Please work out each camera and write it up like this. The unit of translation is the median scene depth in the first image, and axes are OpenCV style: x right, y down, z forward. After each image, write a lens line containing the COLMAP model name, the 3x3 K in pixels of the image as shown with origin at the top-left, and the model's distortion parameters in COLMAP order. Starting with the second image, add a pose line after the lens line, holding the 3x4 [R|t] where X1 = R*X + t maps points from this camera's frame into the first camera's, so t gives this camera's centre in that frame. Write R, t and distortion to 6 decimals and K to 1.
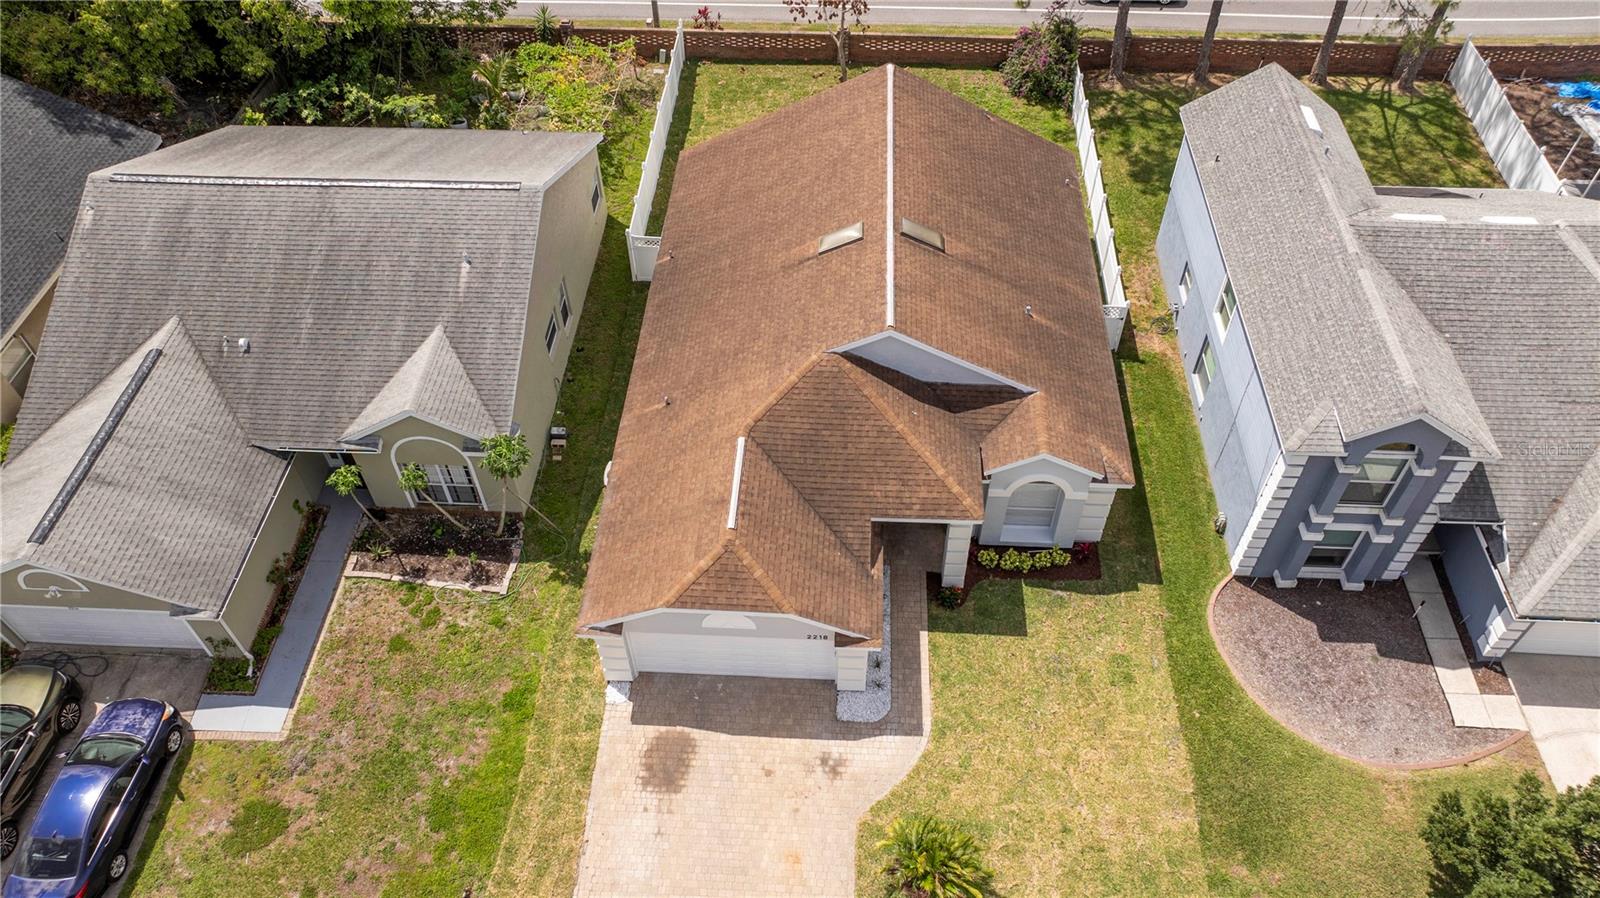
lens RADIAL K [[1119.5, 0, 803.6], [0, 1119.5, 446.6], [0, 0, 1]] dist [-0.027720, -0.002446]
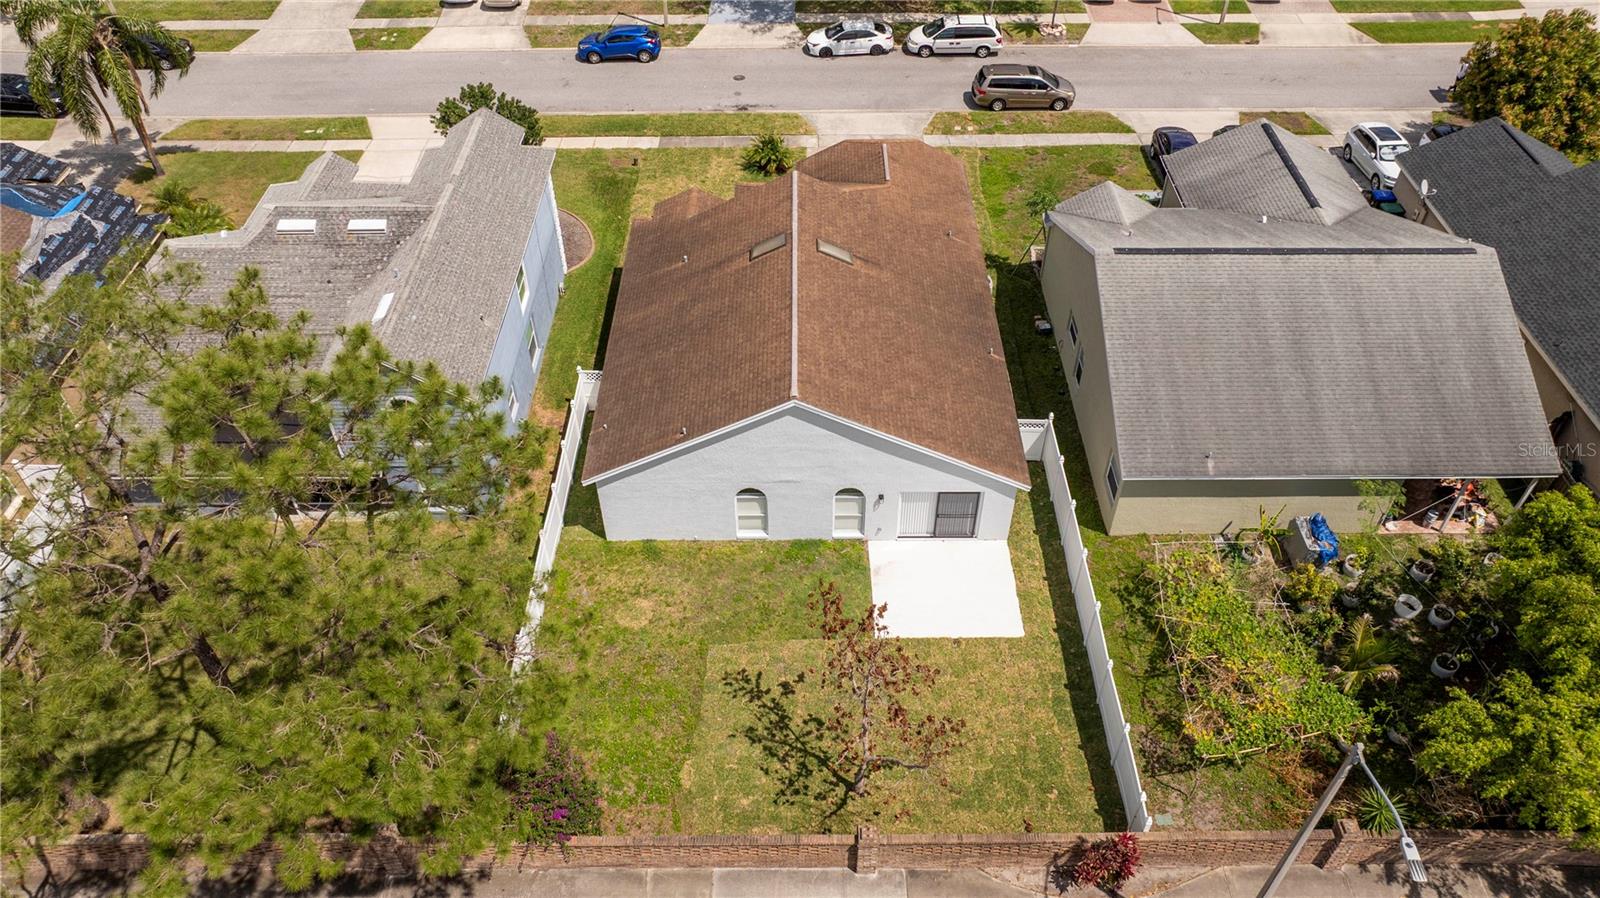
lens RADIAL K [[1119.5, 0, 807.9], [0, 1119.5, 450.3], [0, 0, 1]] dist [-0.027720, -0.002446]
pose [[-0.998213, 0.049741, -0.033127, 0.120029], [-0.035245, -0.042313, 0.998483, -1.495321], [0.048264, 0.997865, 0.043990, 1.229233]]
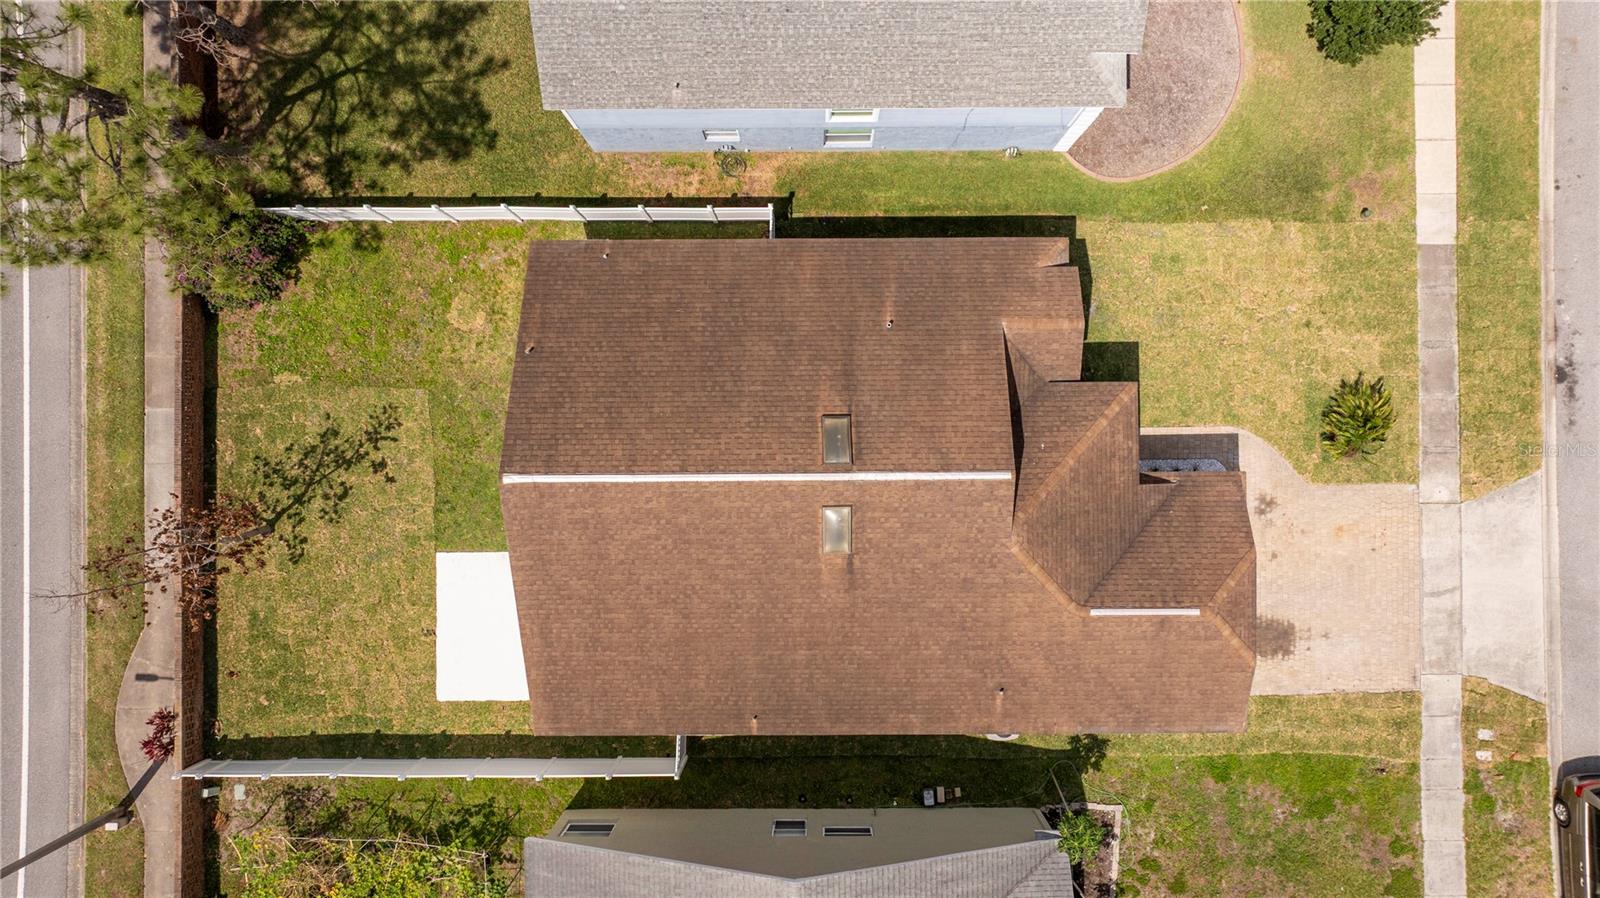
lens RADIAL K [[1119.5, 0, 797.8], [0, 1119.5, 445.9], [0, 0, 1]] dist [-0.027720, -0.002446]
pose [[-0.057888, -0.998201, 0.015598, 0.094014], [0.753949, -0.033471, 0.656080, -0.844113], [-0.654378, 0.049739, 0.754530, 0.363128]]
